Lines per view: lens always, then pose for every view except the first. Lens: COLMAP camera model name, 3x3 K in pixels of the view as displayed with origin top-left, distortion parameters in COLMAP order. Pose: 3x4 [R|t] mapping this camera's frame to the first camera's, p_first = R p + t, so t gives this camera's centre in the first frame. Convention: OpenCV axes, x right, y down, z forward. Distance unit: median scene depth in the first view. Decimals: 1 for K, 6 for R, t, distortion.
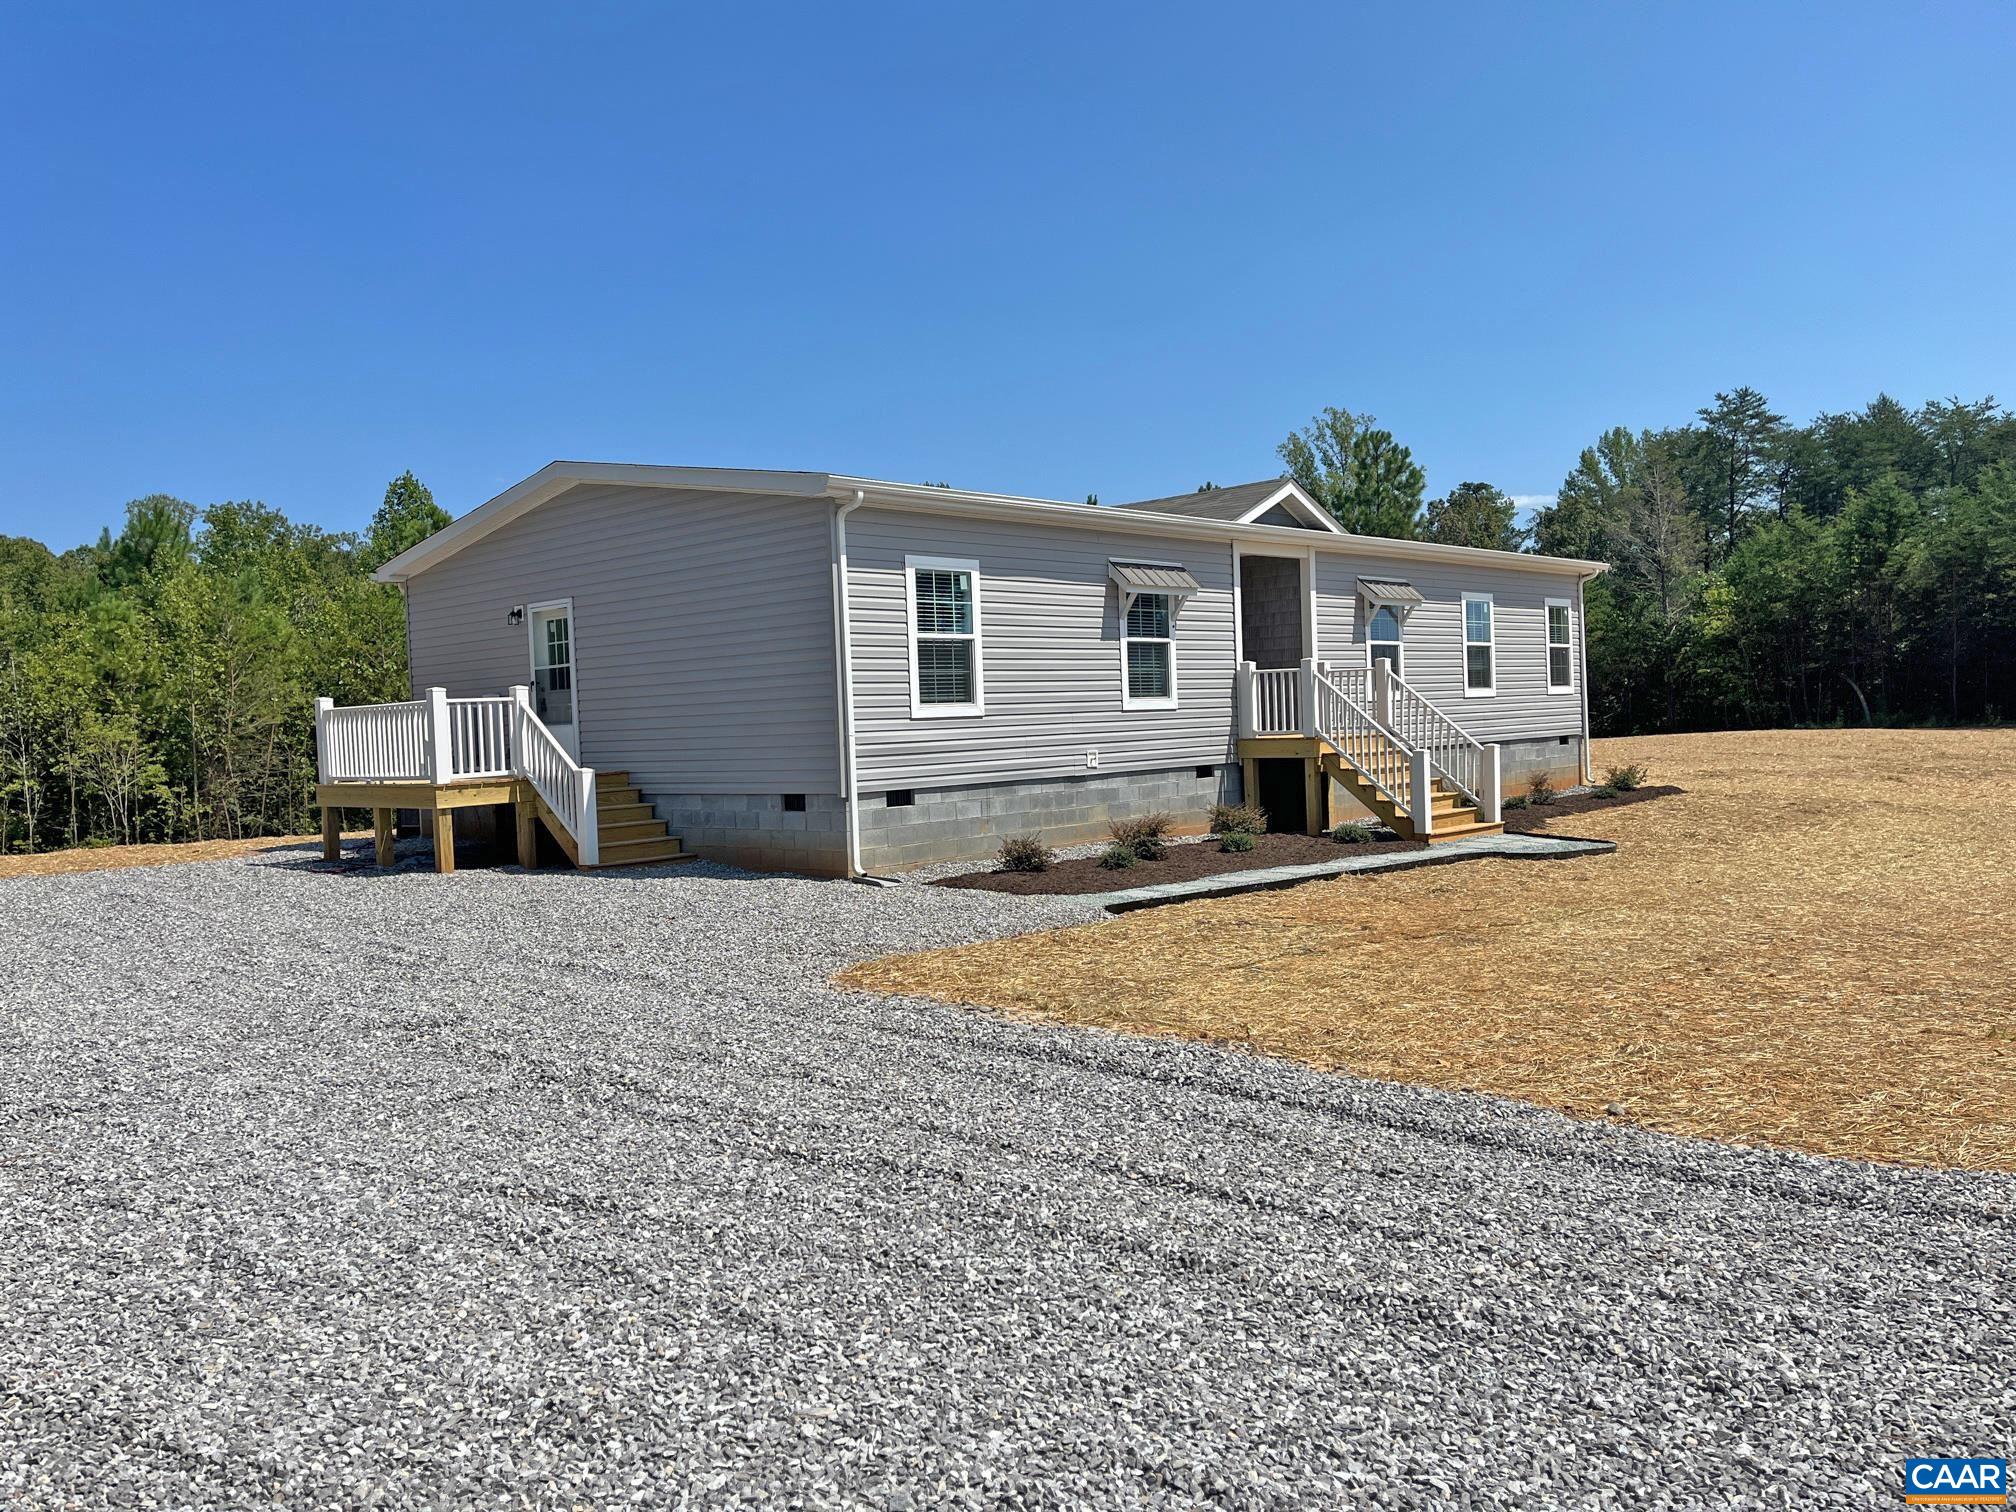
lens RADIAL K [[1536.5, 0, 1008.0], [0, 1536.5, 756.0], [0, 0, 1]] dist [0.097424, -0.130999]
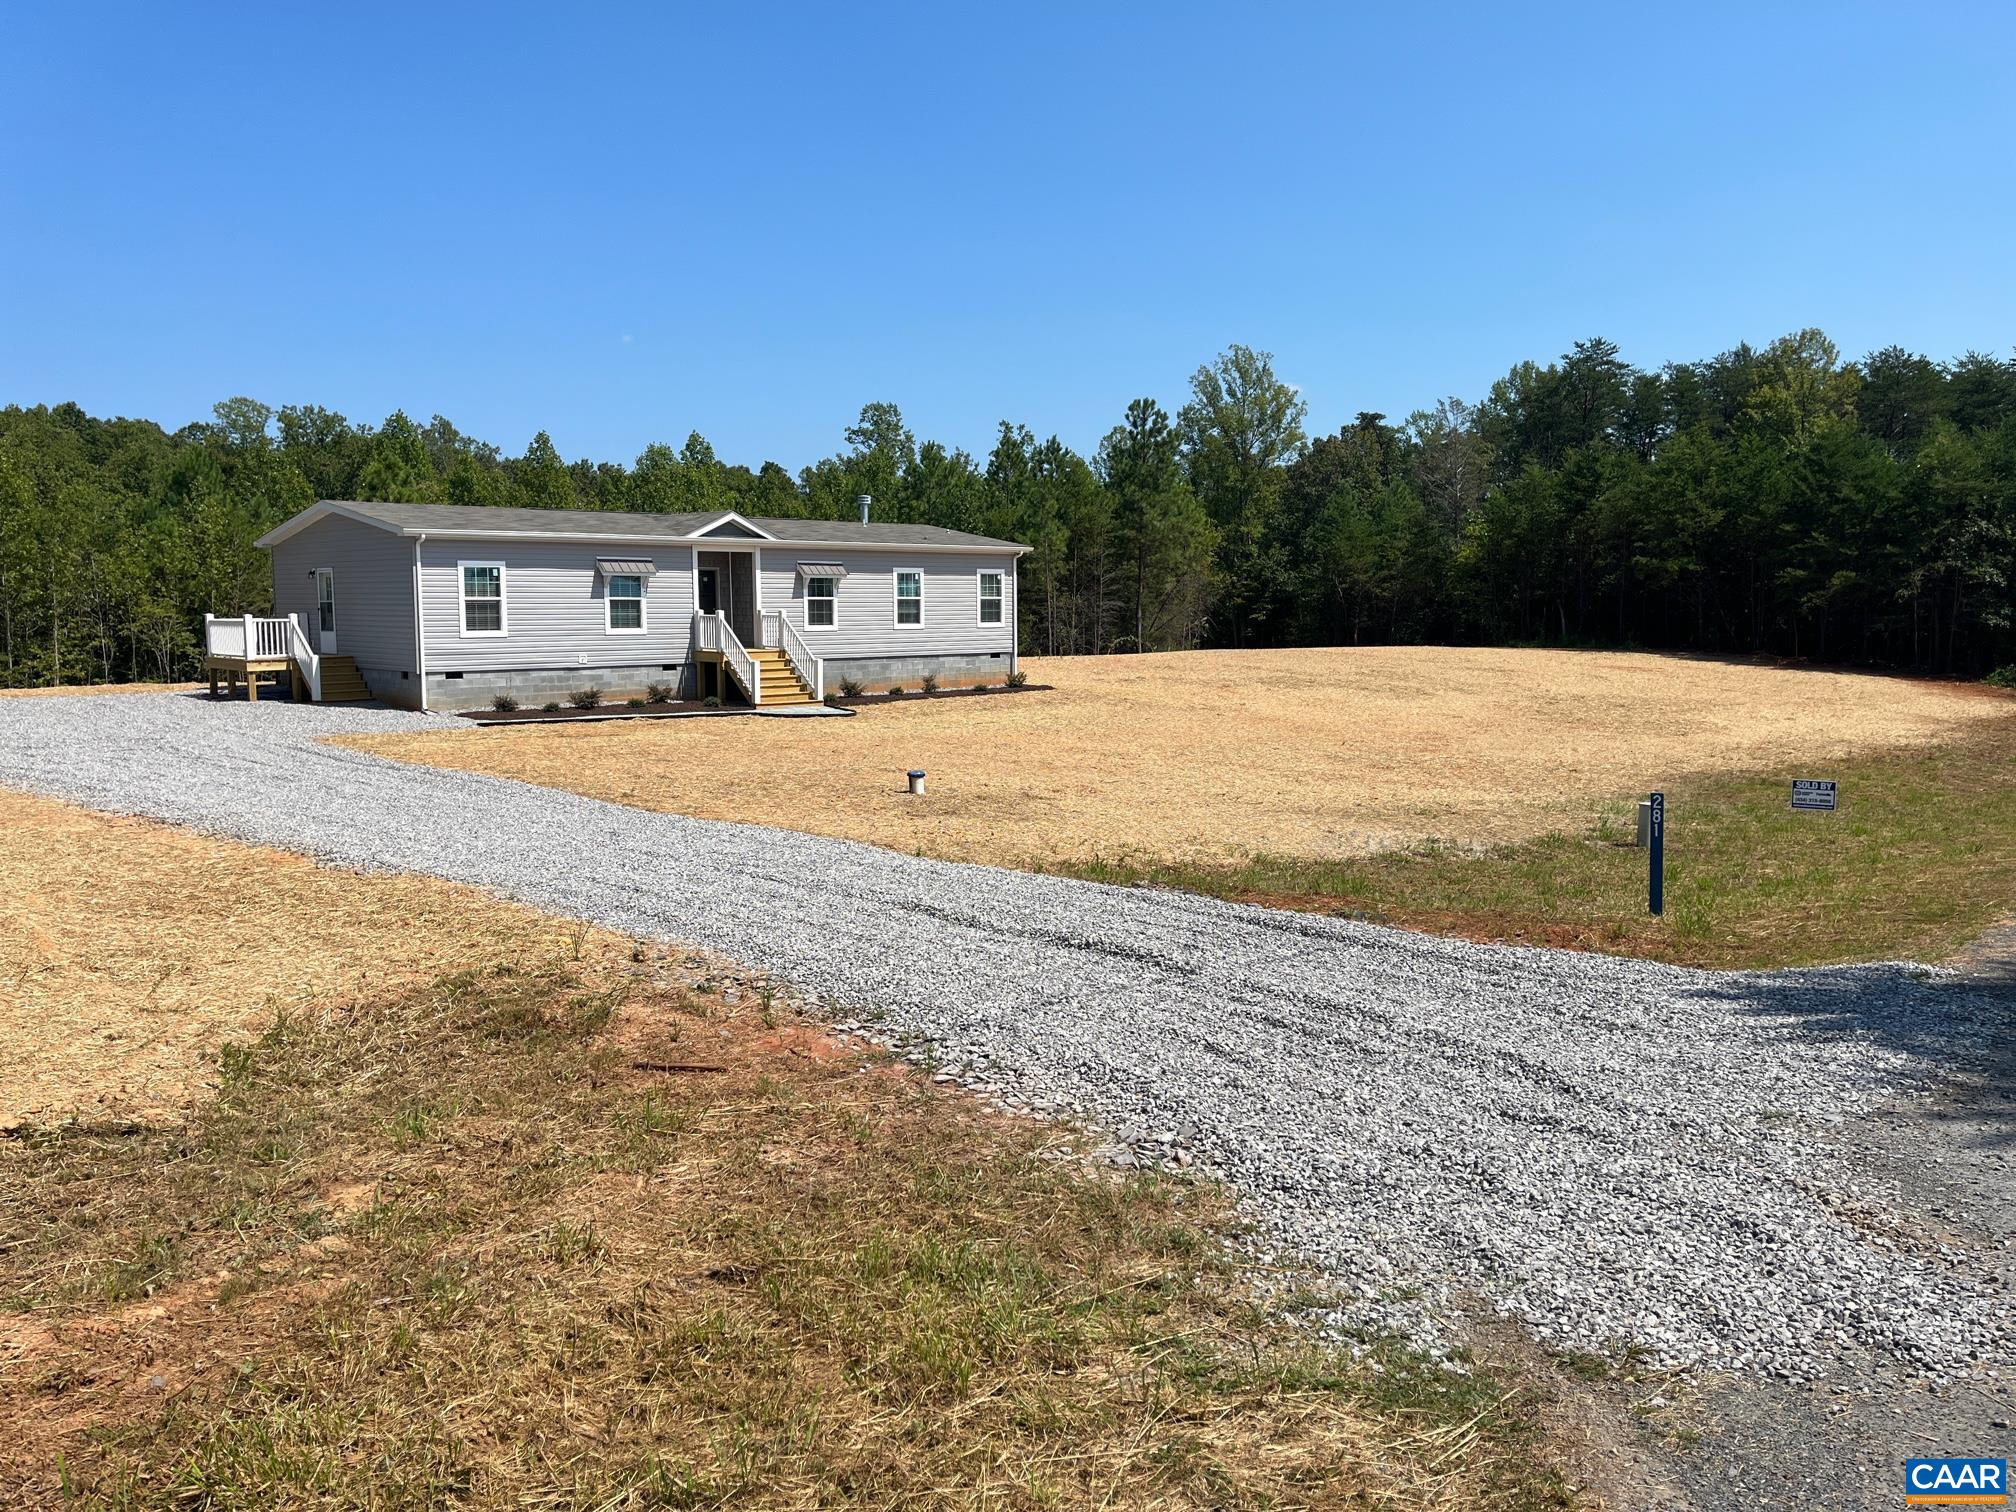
lens RADIAL K [[1536.5, 0, 1008.0], [0, 1536.5, 756.0], [0, 0, 1]] dist [0.097424, -0.130999]
pose [[0.996966, 0.041753, -0.065693, 0.697041], [-0.036385, 0.996059, 0.080886, -0.052132], [0.068812, -0.078251, 0.994556, -0.909596]]
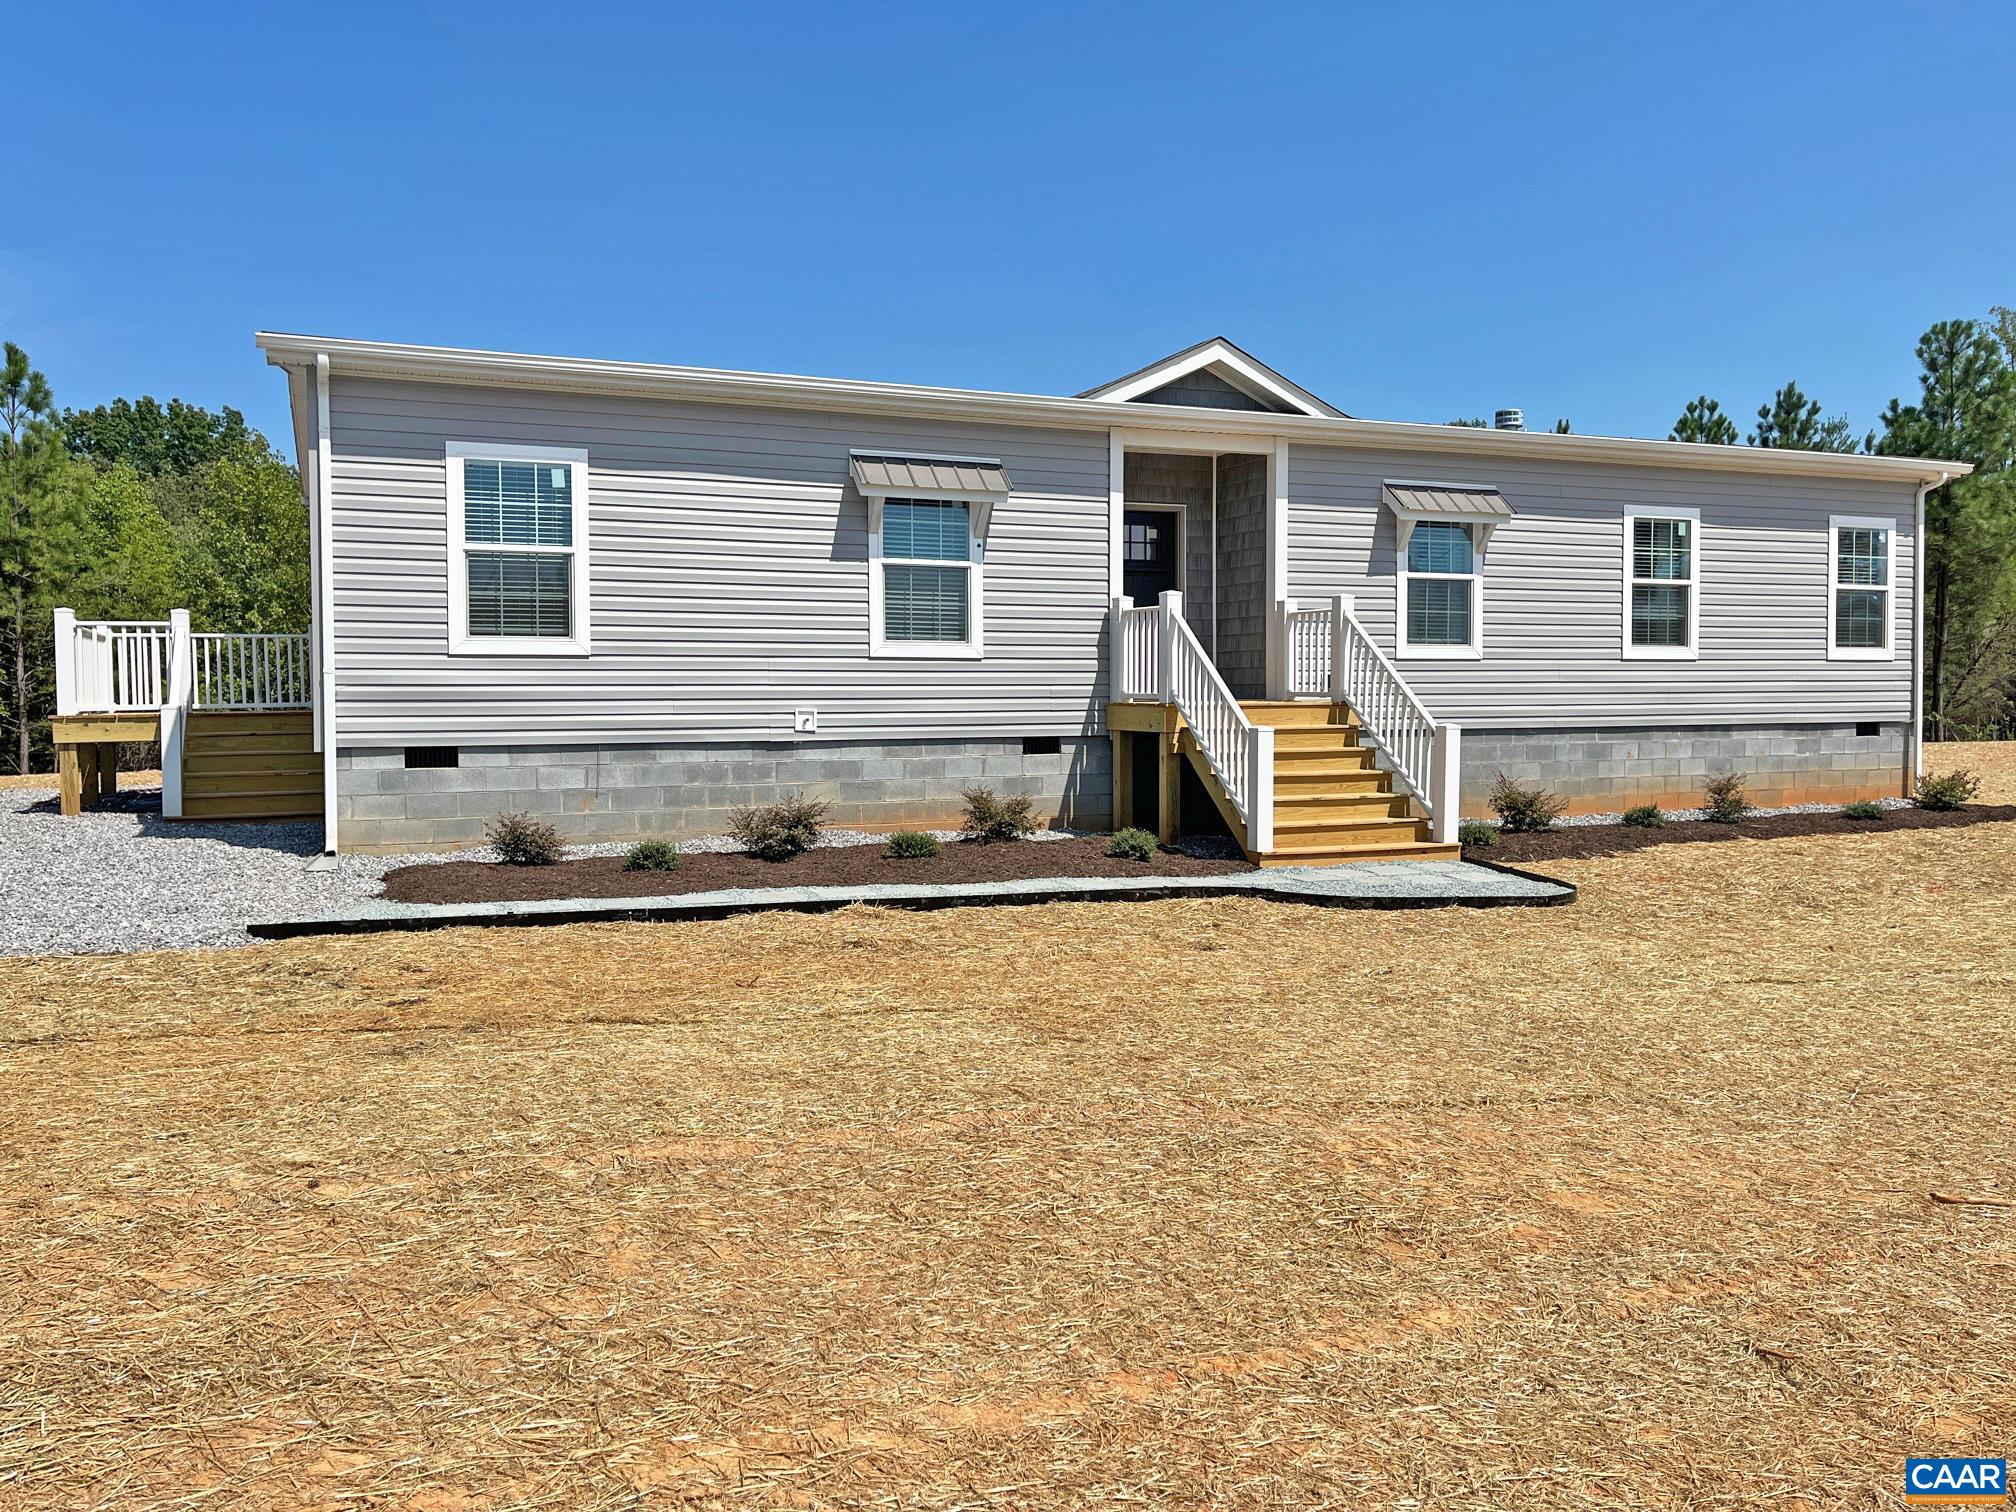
lens RADIAL K [[1536.5, 0, 1008.0], [0, 1536.5, 756.0], [0, 0, 1]] dist [0.097424, -0.130999]
pose [[0.913624, 0.049703, -0.403510, 0.421204], [-0.039878, 0.998669, 0.032723, -0.008502], [0.404599, -0.013806, 0.914390, 0.334071]]
